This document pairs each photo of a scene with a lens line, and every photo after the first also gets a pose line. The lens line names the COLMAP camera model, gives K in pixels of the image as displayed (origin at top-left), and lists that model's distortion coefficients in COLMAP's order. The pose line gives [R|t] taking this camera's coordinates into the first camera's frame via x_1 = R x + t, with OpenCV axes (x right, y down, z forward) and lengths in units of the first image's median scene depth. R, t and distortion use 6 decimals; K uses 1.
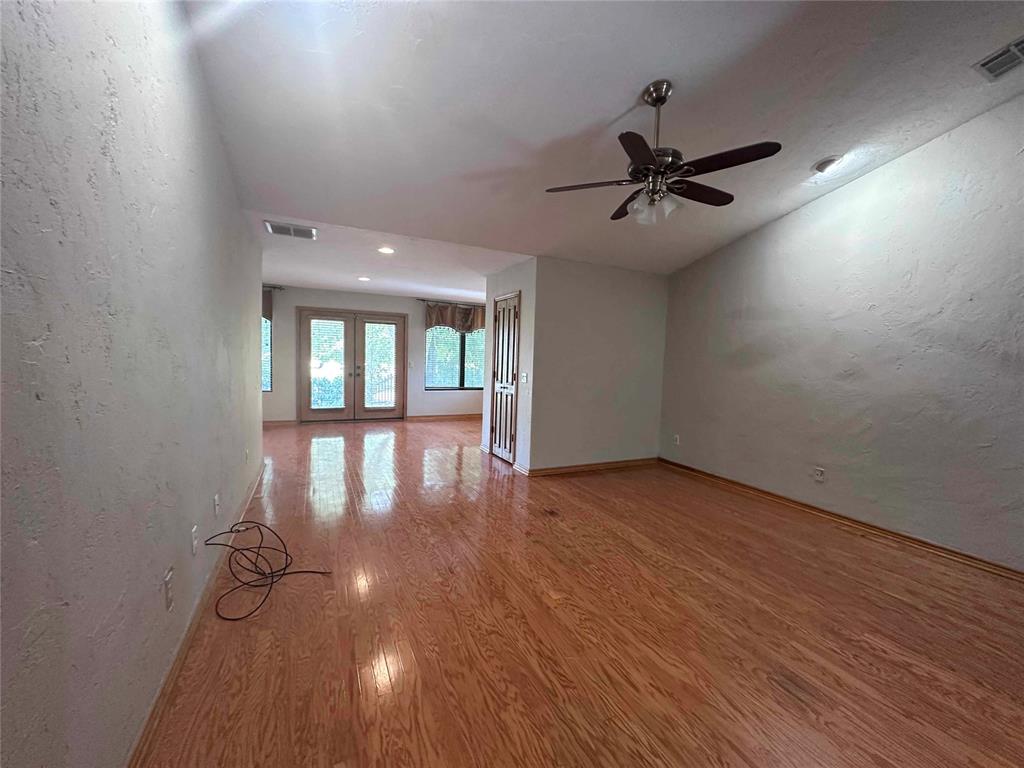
lens RADIAL K [[410.7, 0, 510.5], [0, 410.7, 387.5], [0, 0, 1]] dist [-0.001758, 0.000489]
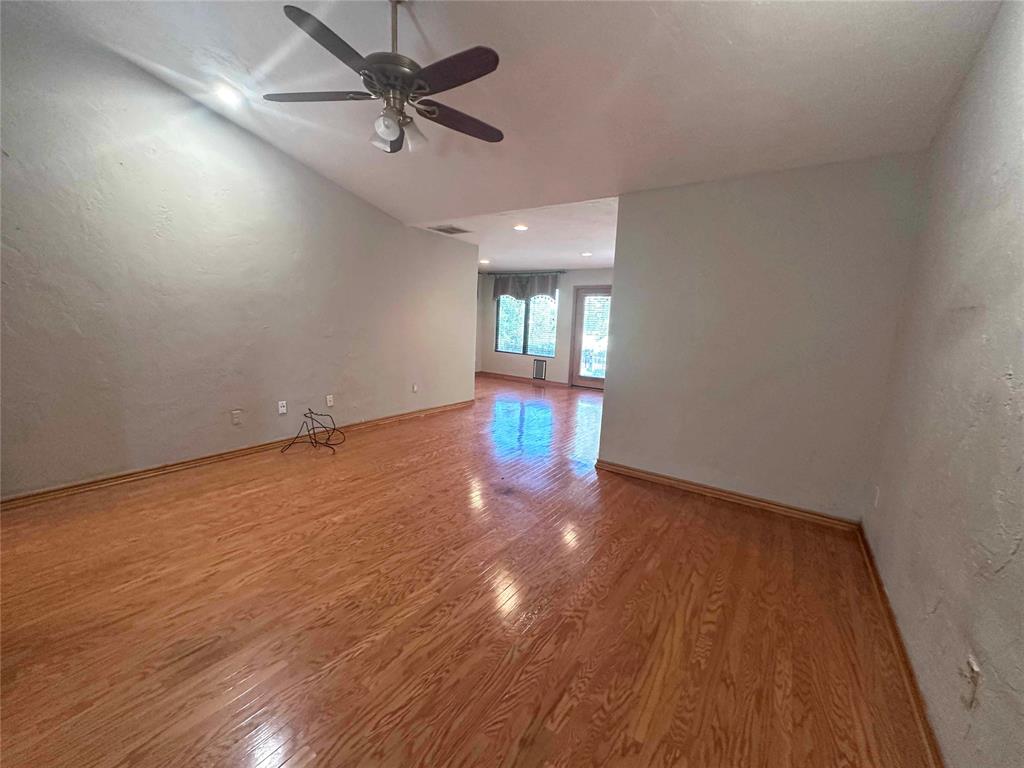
lens RADIAL K [[410.7, 0, 509.2], [0, 410.7, 381.2], [0, 0, 1]] dist [-0.001758, 0.000489]
pose [[0.495775, 0.115460, -0.860742, 0.893085], [-0.093908, 0.992439, 0.079037, -0.010474], [0.863359, 0.041646, 0.502869, 0.562277]]
